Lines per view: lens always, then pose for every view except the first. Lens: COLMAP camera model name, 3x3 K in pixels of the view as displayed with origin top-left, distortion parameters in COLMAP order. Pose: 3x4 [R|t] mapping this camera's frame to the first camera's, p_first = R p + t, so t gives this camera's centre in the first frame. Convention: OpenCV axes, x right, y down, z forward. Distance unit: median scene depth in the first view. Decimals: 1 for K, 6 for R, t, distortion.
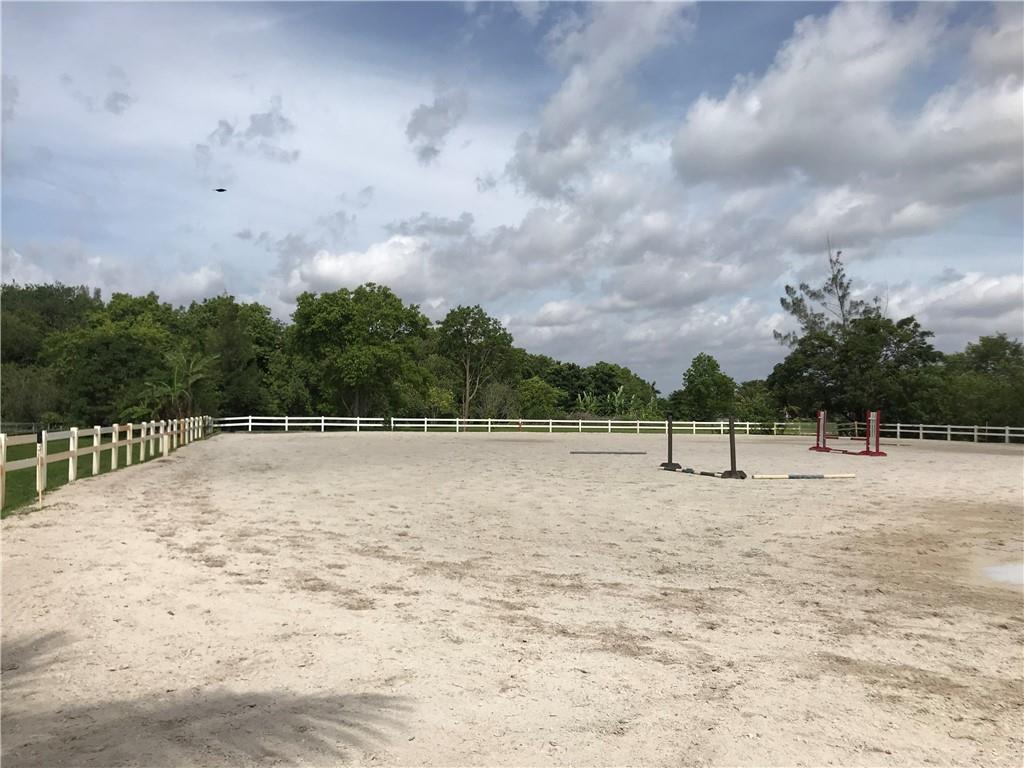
lens RADIAL K [[846.1, 0, 506.1], [0, 846.1, 379.8], [0, 0, 1]] dist [0.030171, -0.033286]
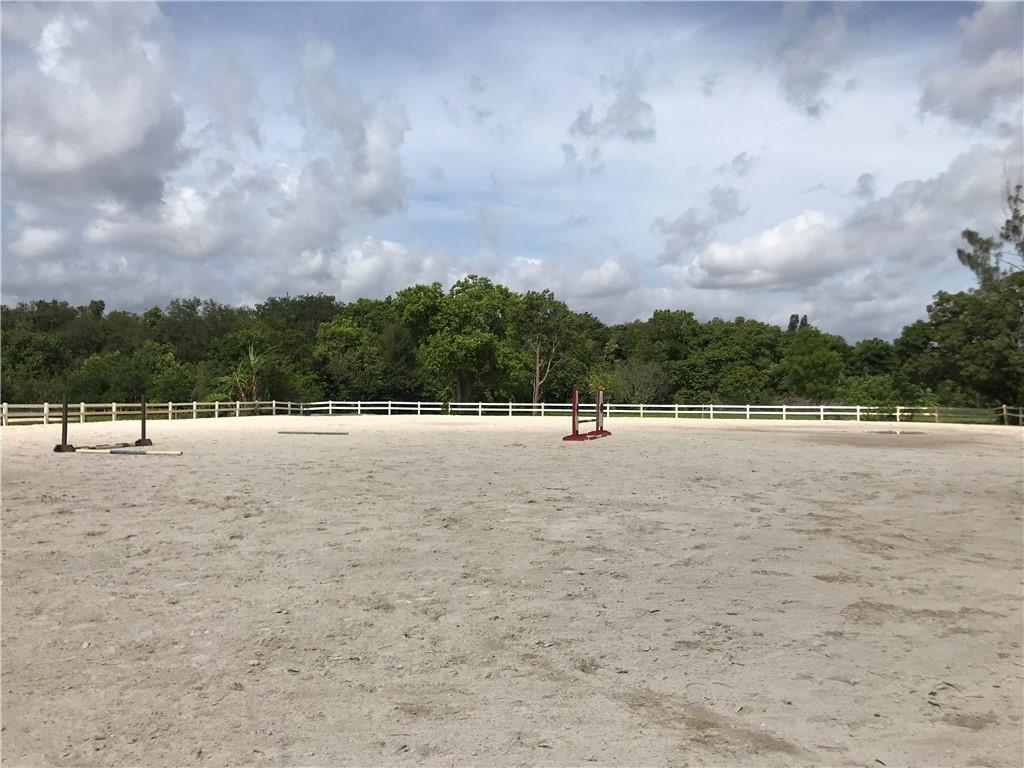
lens RADIAL K [[846.1, 0, 506.4], [0, 846.1, 390.7], [0, 0, 1]] dist [0.030171, -0.033286]
pose [[0.860885, -0.010871, -0.508684, 0.431070], [0.024392, 0.999504, 0.019921, 0.010777], [0.508215, -0.029557, 0.860723, 0.121941]]
